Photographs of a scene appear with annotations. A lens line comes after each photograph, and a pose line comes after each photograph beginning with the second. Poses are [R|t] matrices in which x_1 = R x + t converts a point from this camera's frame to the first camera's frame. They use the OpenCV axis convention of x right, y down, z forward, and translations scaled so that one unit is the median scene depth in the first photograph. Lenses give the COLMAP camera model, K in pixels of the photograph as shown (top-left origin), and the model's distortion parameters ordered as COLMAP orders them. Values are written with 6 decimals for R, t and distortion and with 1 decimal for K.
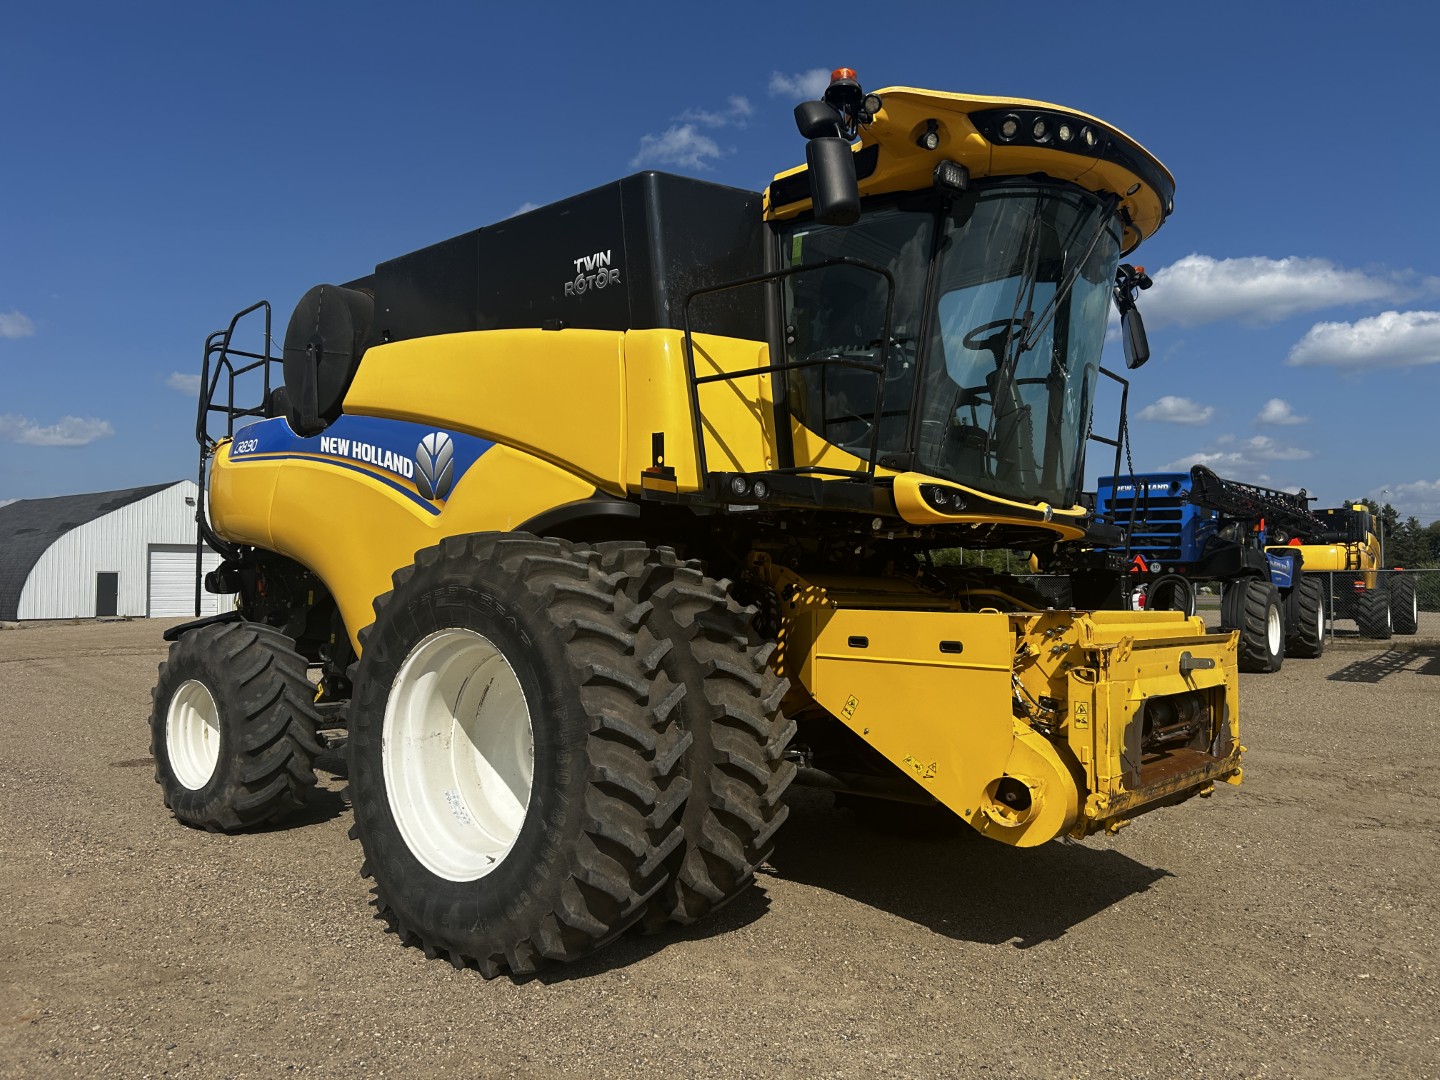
lens RADIAL K [[1099.1, 0, 716.8], [0, 1099.1, 539.6], [0, 0, 1]] dist [0.003057, 0.000196]
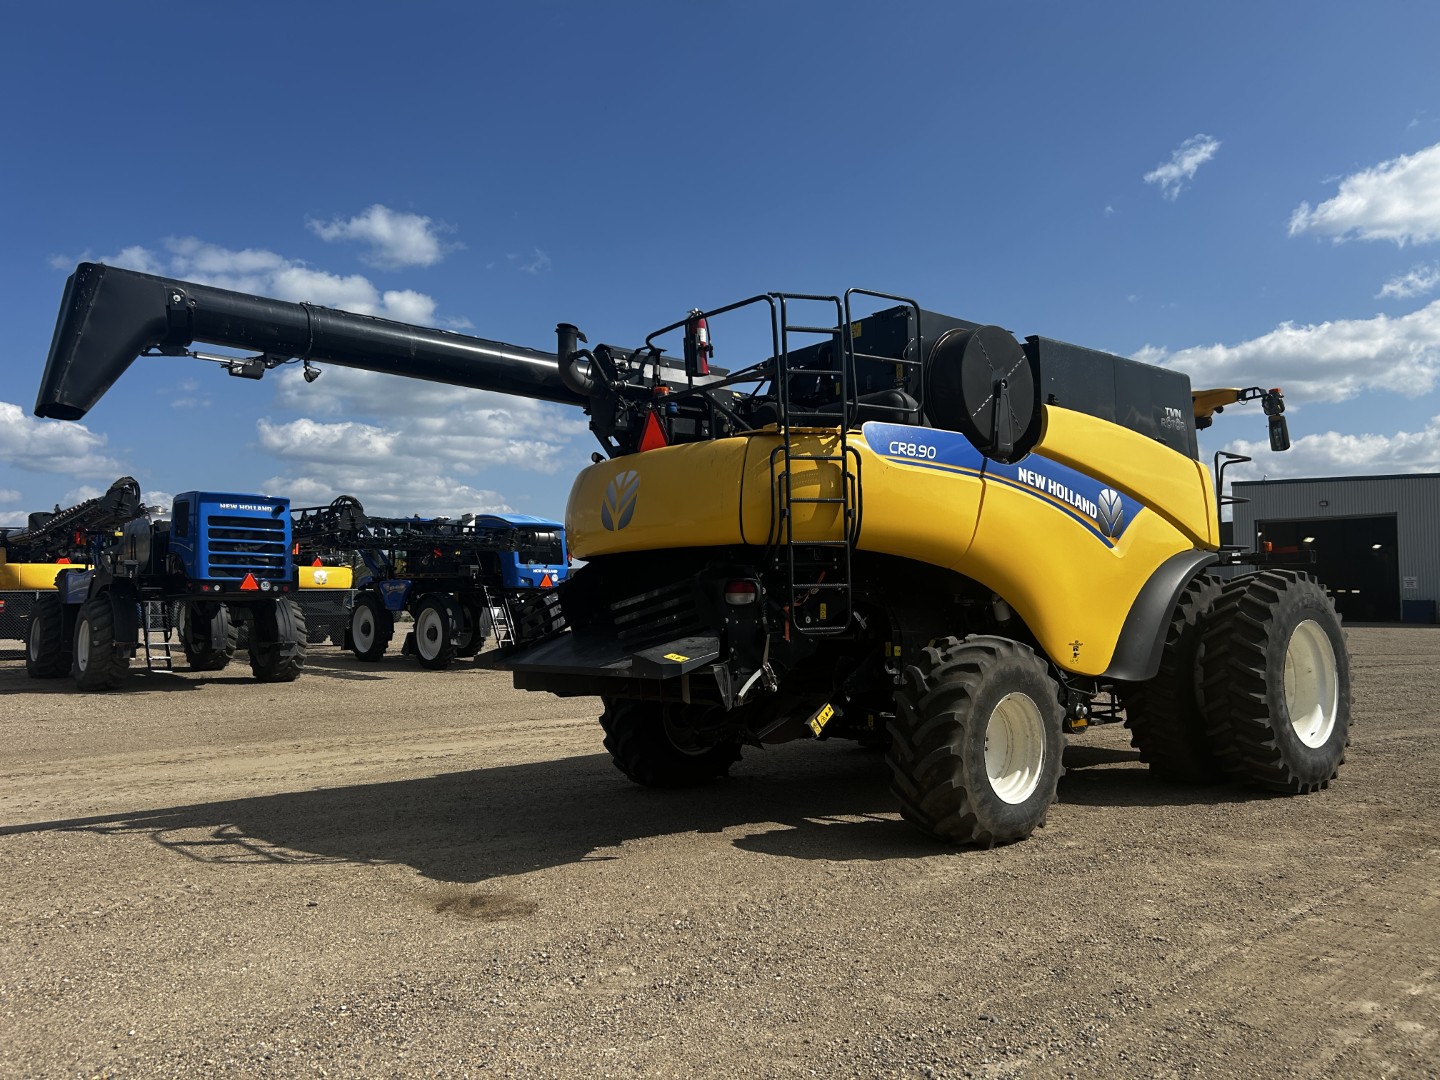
lens RADIAL K [[1099.1, 0, 716.5], [0, 1099.1, 539.5], [0, 0, 1]] dist [0.003057, 0.000196]
pose [[0.182864, 0.058547, 0.981393, -1.596492], [-0.039871, 0.997846, -0.052099, 0.055657], [-0.982329, -0.029602, 0.184804, 1.140884]]
